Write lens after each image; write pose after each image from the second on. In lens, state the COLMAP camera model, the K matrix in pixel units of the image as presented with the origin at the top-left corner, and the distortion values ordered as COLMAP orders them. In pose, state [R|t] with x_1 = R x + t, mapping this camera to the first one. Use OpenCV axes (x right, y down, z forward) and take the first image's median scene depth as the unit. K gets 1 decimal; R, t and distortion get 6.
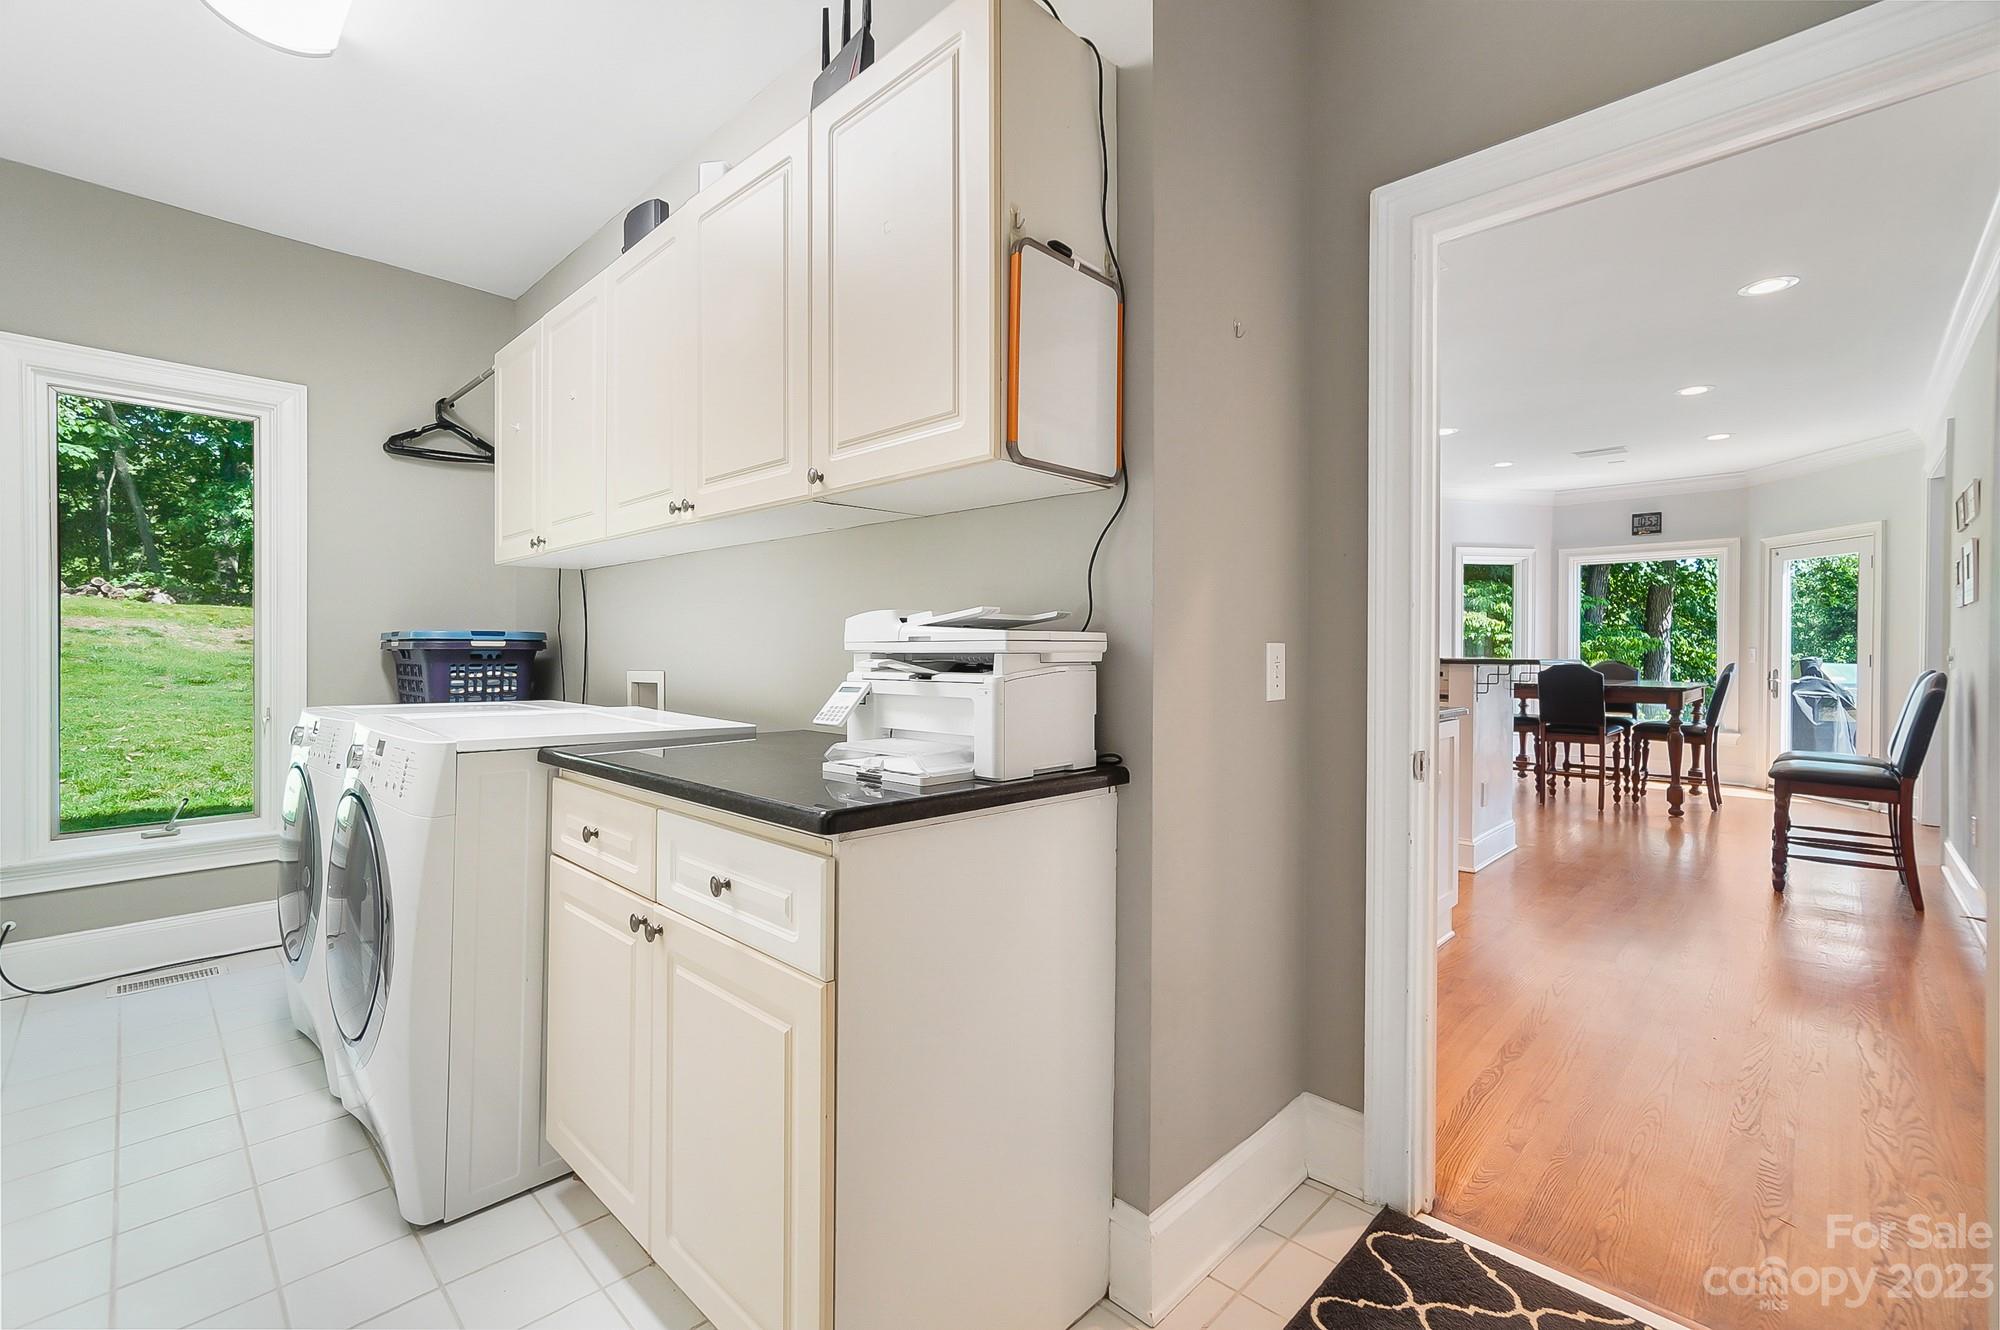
lens RADIAL K [[869.9, 0, 1001.6], [0, 869.9, 664.7], [0, 0, 1]] dist [0.005144, 0.000973]
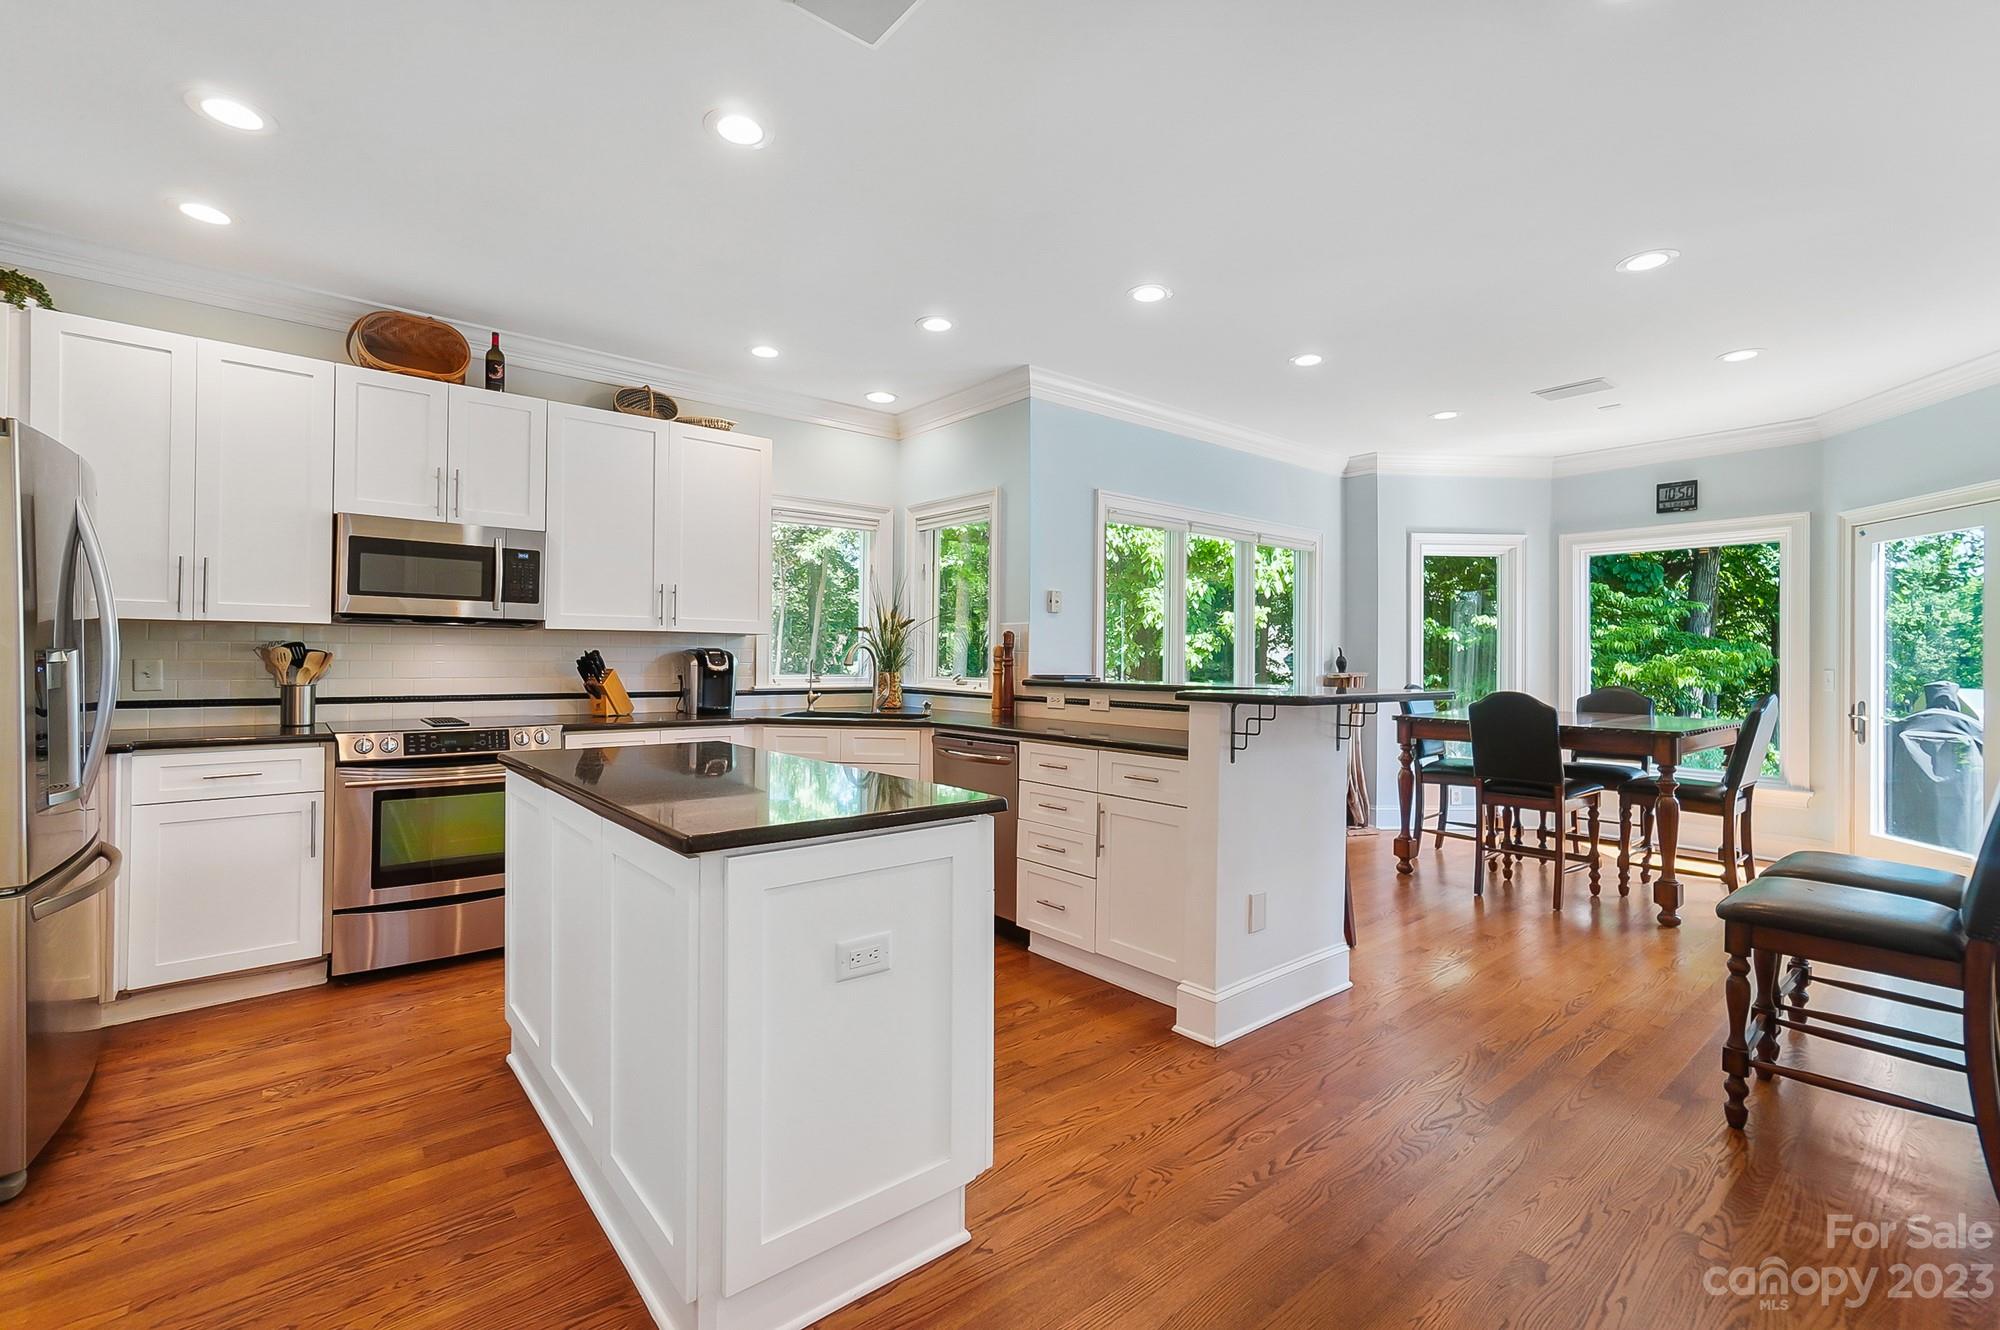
lens RADIAL K [[869.9, 0, 1002.0], [0, 869.9, 659.3], [0, 0, 1]] dist [0.005144, 0.000973]
pose [[0.993038, 0.003136, -0.117753, 0.280360], [-0.005328, 0.999818, -0.018300, -0.010774], [0.117674, 0.018800, 0.992874, 0.225788]]
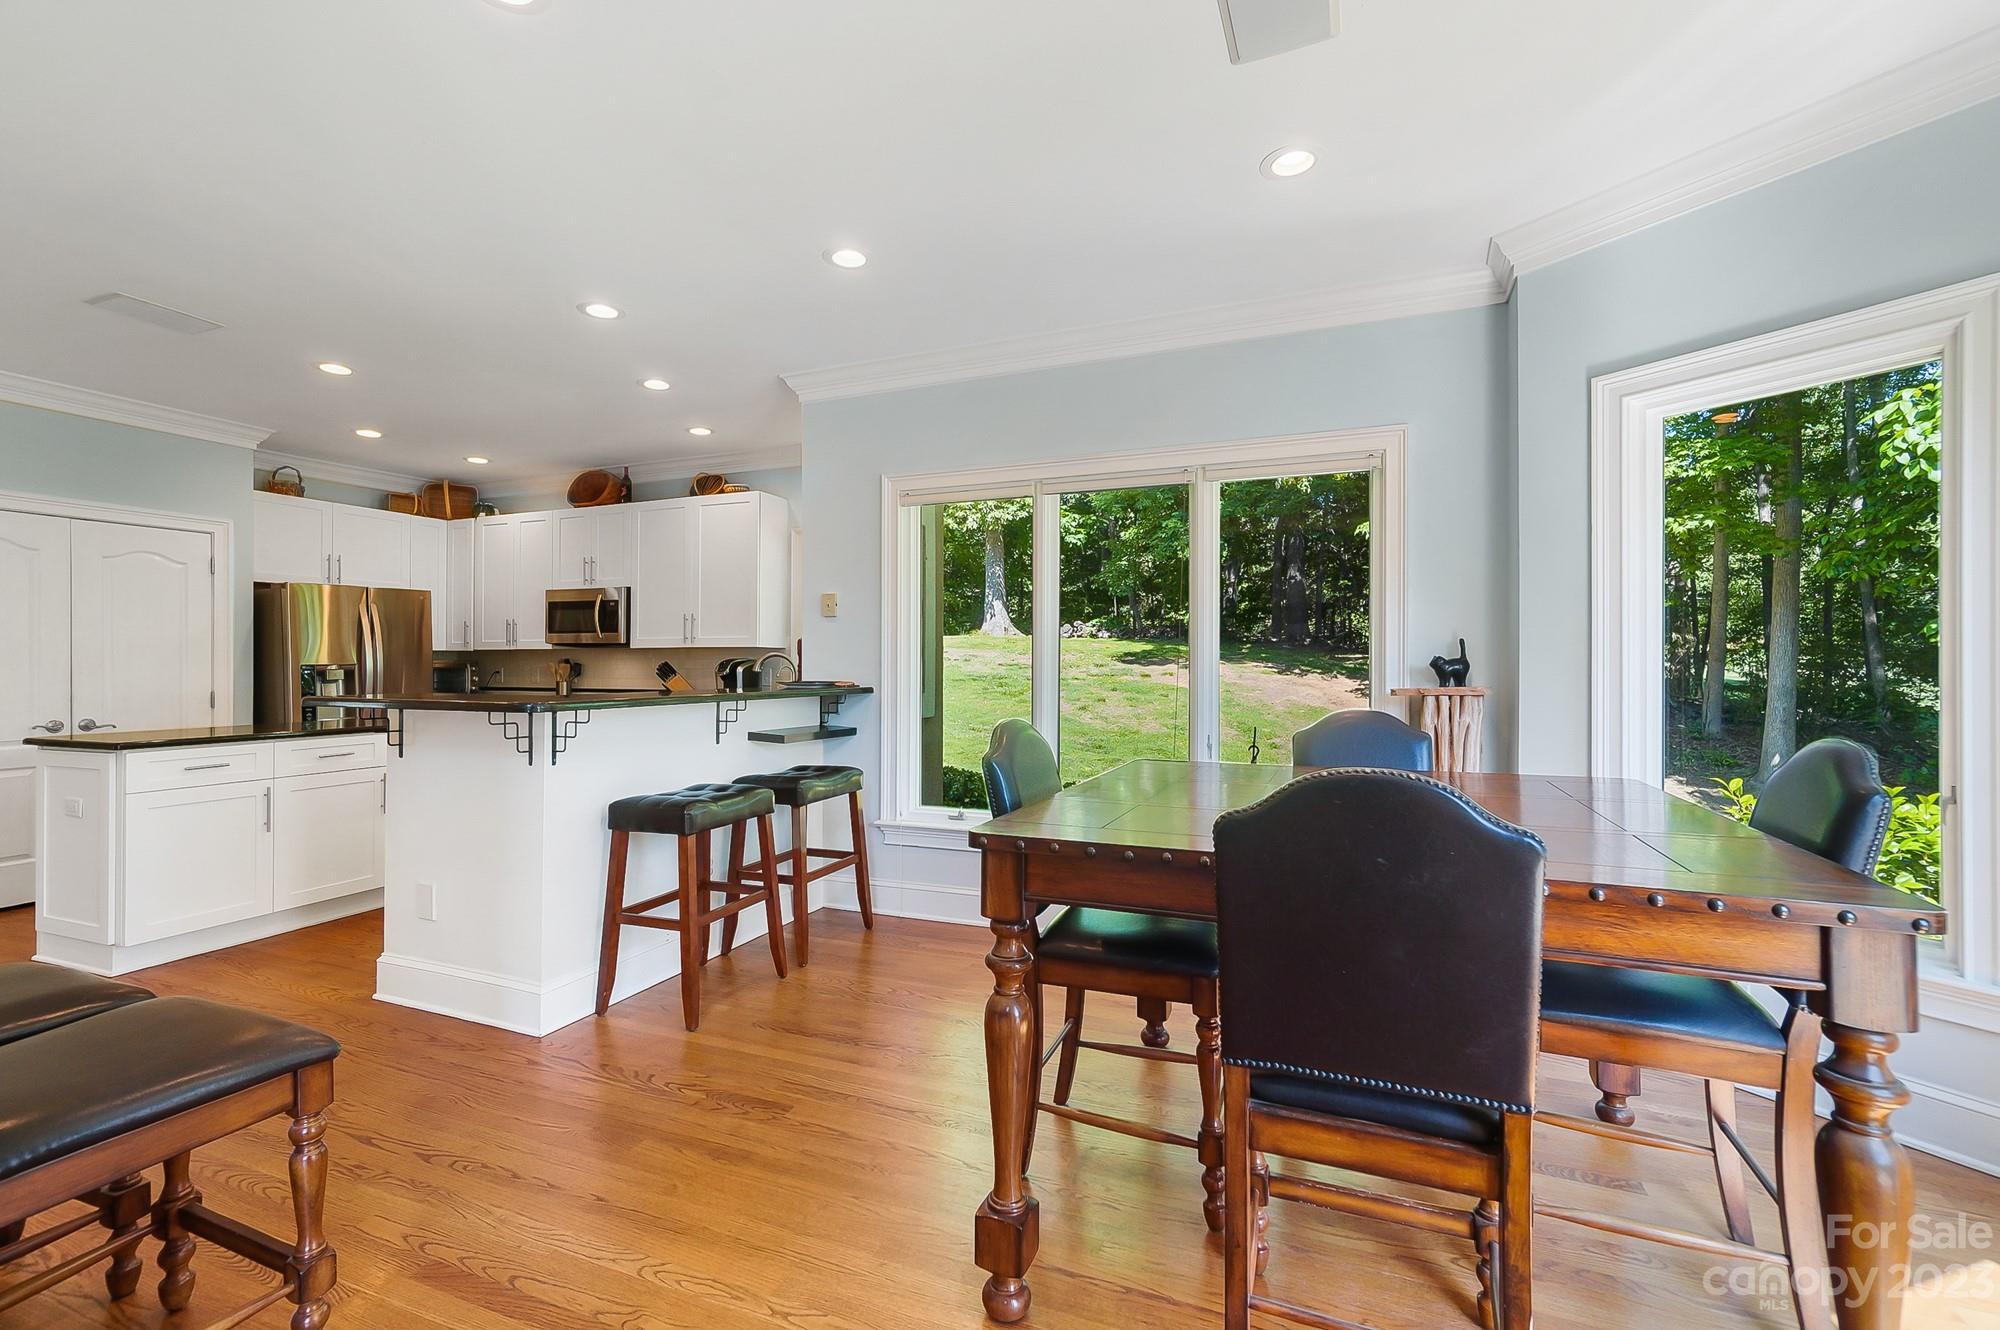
lens RADIAL K [[869.9, 0, 999.7], [0, 869.9, 667.6], [0, 0, 1]] dist [0.005144, 0.000973]
pose [[0.359839, -0.004504, -0.933003, 0.757305], [-0.018456, 0.999758, -0.011945, -0.014625], [0.932832, 0.021518, 0.359669, 0.664433]]
